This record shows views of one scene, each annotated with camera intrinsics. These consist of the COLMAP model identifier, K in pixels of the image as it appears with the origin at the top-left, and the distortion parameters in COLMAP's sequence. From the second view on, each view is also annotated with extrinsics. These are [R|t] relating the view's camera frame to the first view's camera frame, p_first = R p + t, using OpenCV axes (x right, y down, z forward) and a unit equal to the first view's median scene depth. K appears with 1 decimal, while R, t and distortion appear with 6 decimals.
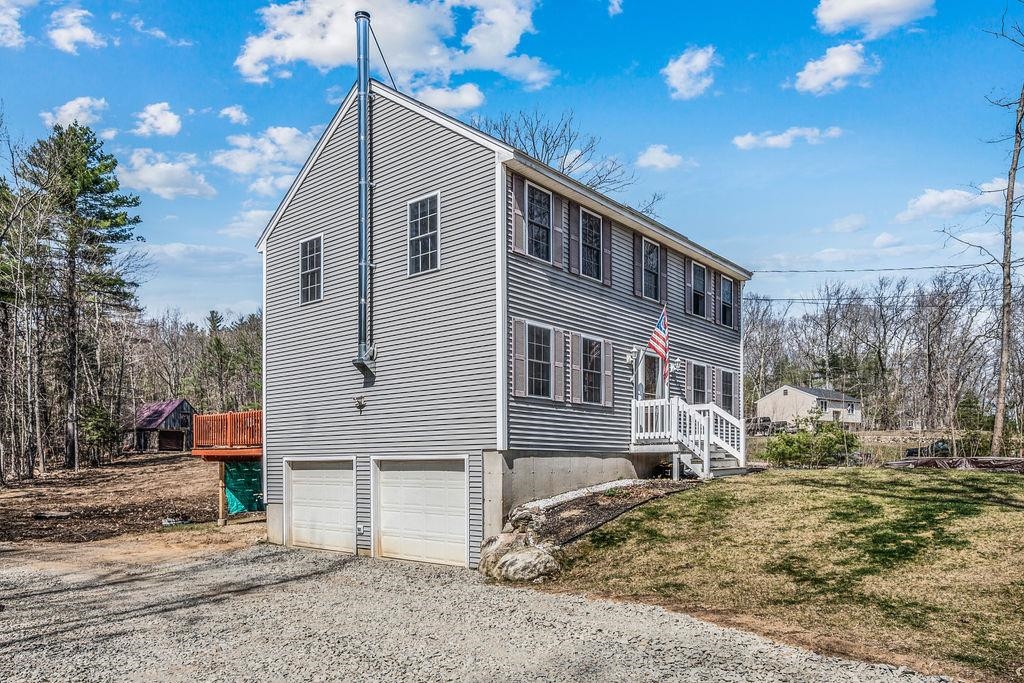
lens RADIAL K [[699.8, 0, 512.0], [0, 699.8, 341.5], [0, 0, 1]] dist [0.000279, 0.000475]
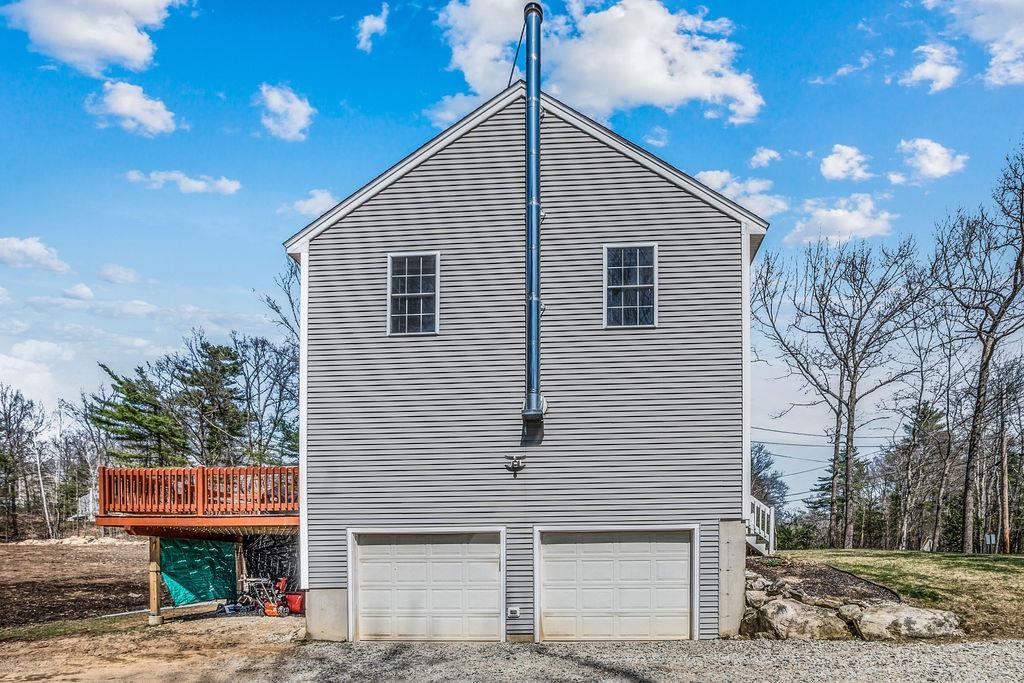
lens RADIAL K [[521.4, 0, 512.6], [0, 521.4, 475.4], [0, 0, 1]] dist [-0.029383, 0.000462]
pose [[0.796459, 0.066960, 0.600973, -0.596098], [-0.096531, 0.995184, 0.017048, 0.090764], [-0.596938, -0.071591, 0.799087, 0.498344]]
